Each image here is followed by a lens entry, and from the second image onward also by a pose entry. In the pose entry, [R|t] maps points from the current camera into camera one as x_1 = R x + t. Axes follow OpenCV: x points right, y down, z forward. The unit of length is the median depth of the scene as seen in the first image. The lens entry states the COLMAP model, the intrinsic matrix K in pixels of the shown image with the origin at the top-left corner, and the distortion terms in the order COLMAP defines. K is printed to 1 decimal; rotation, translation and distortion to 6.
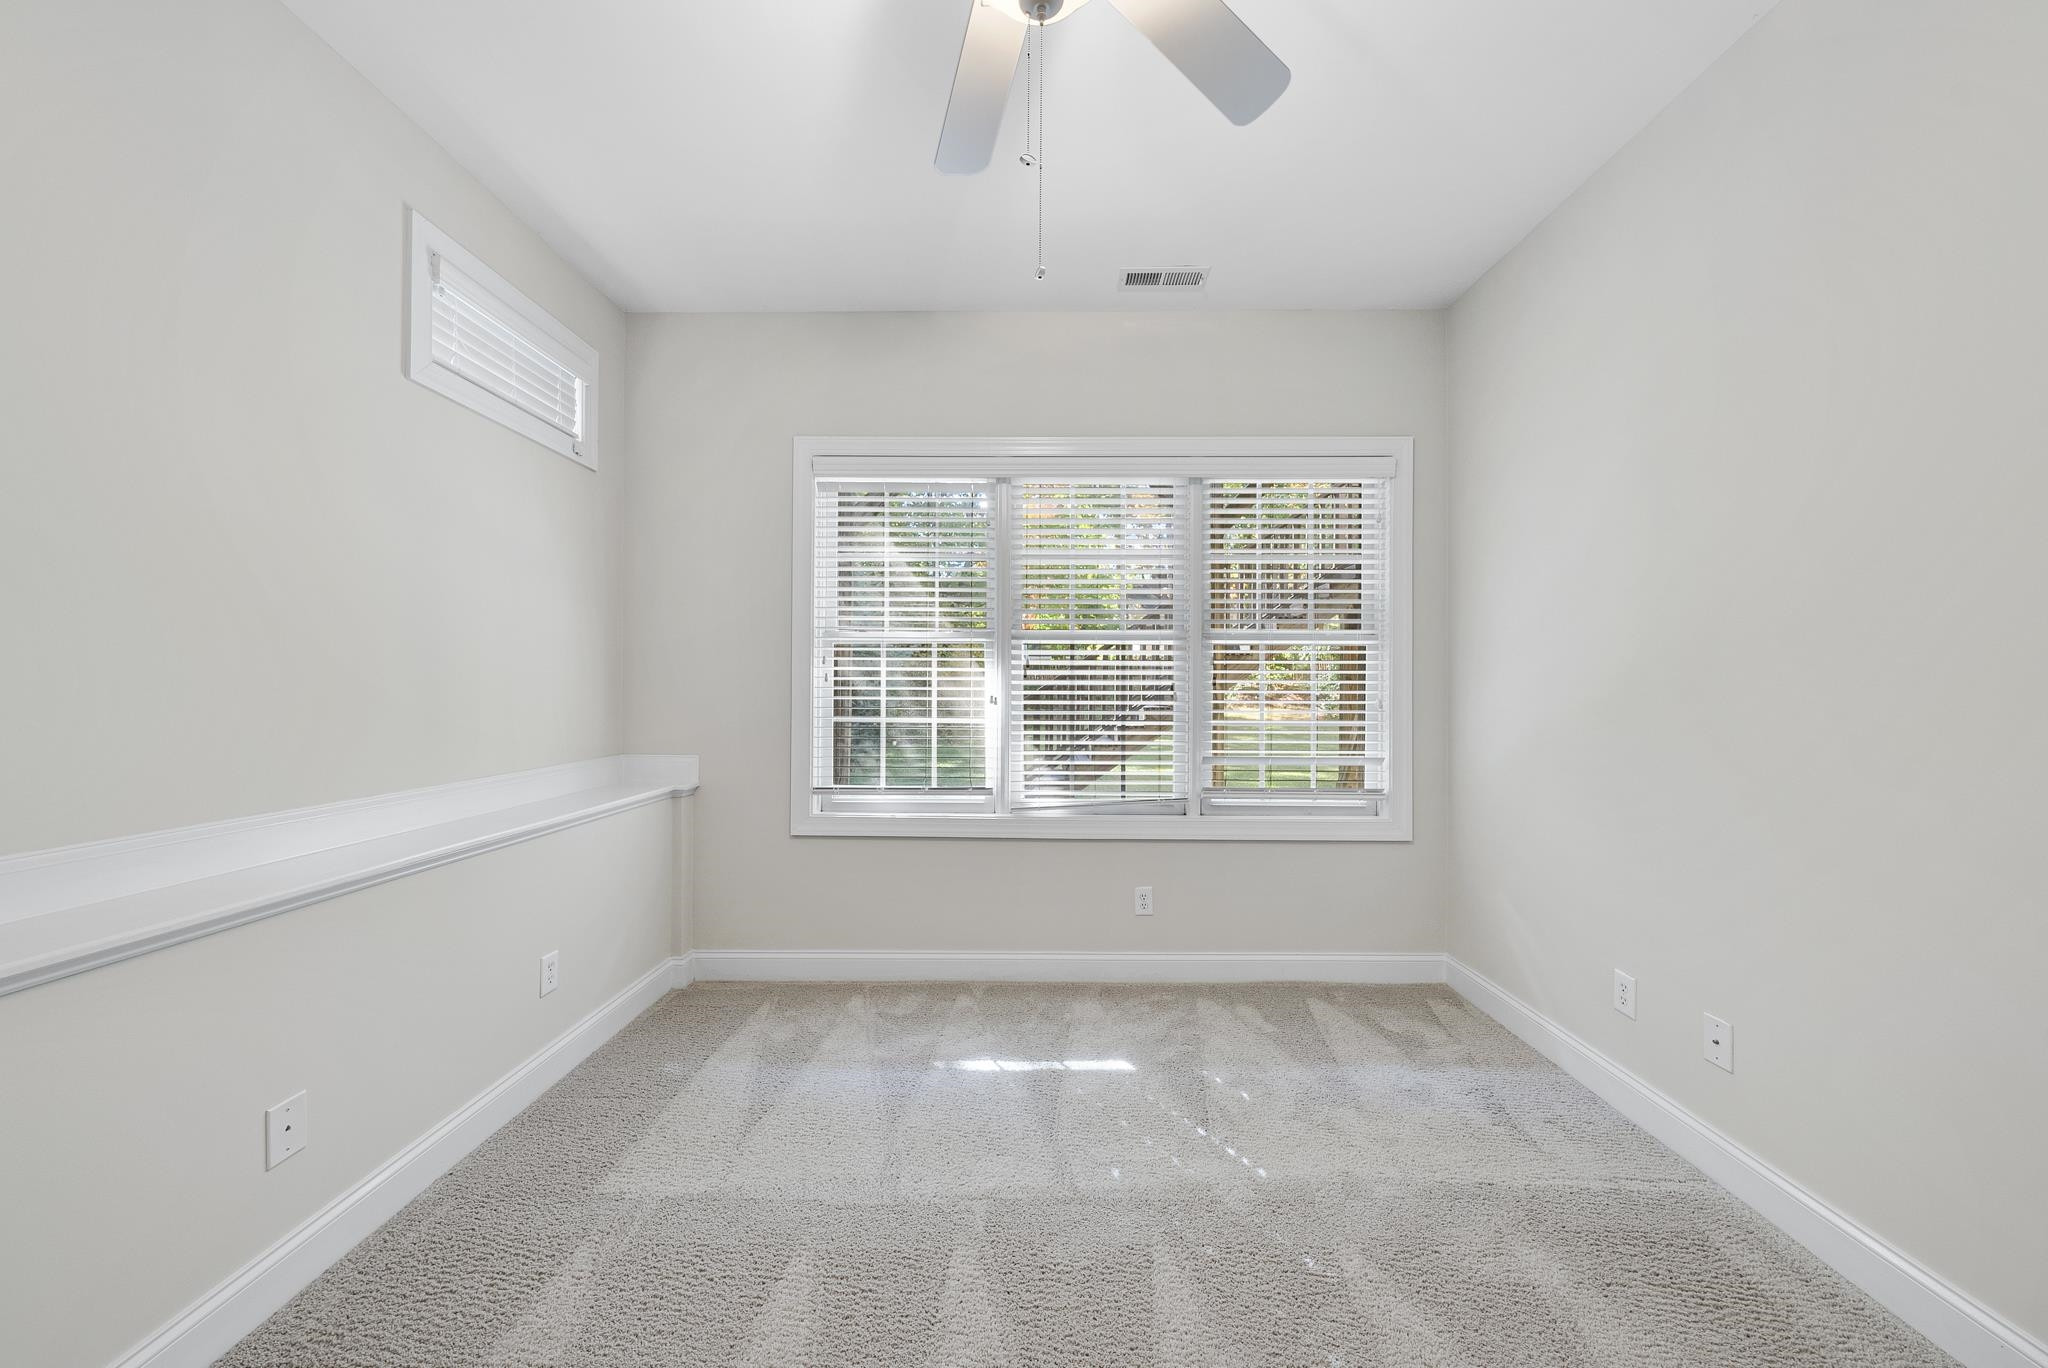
lens RADIAL K [[723.2, 0, 1017.2], [0, 723.2, 687.9], [0, 0, 1]] dist [-0.003294, 0.000000]
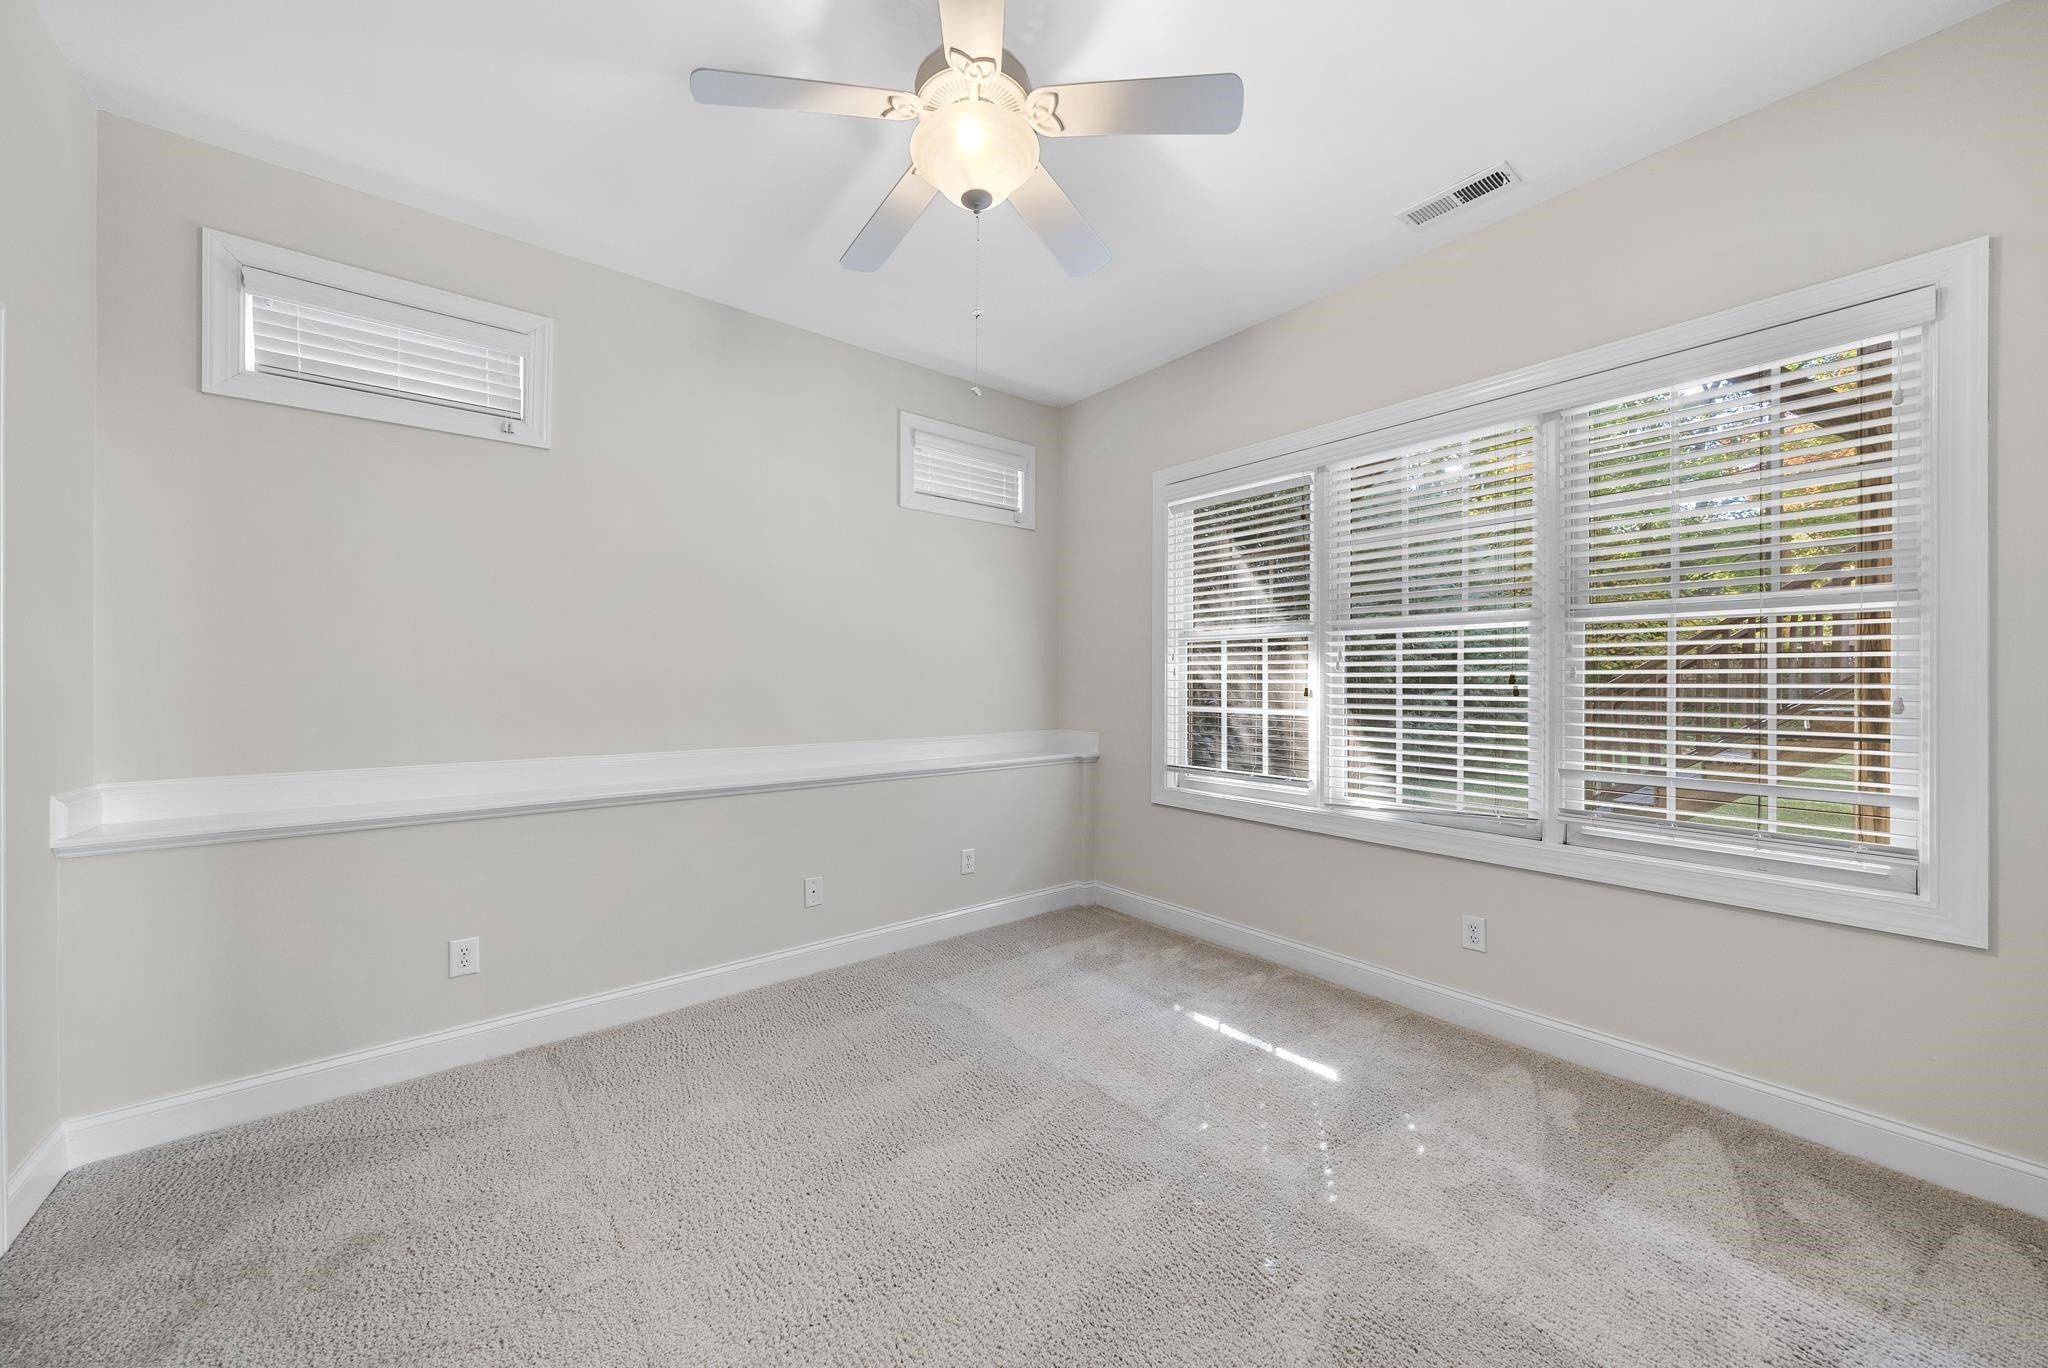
lens RADIAL K [[723.2, 0, 1021.3], [0, 723.2, 684.2], [0, 0, 1]] dist [-0.003294, 0.000000]
pose [[0.641363, 0.001475, -0.767237, 0.481498], [0.001557, 0.999994, 0.003224, 0.001206], [0.767236, -0.003263, 0.641356, 0.057180]]
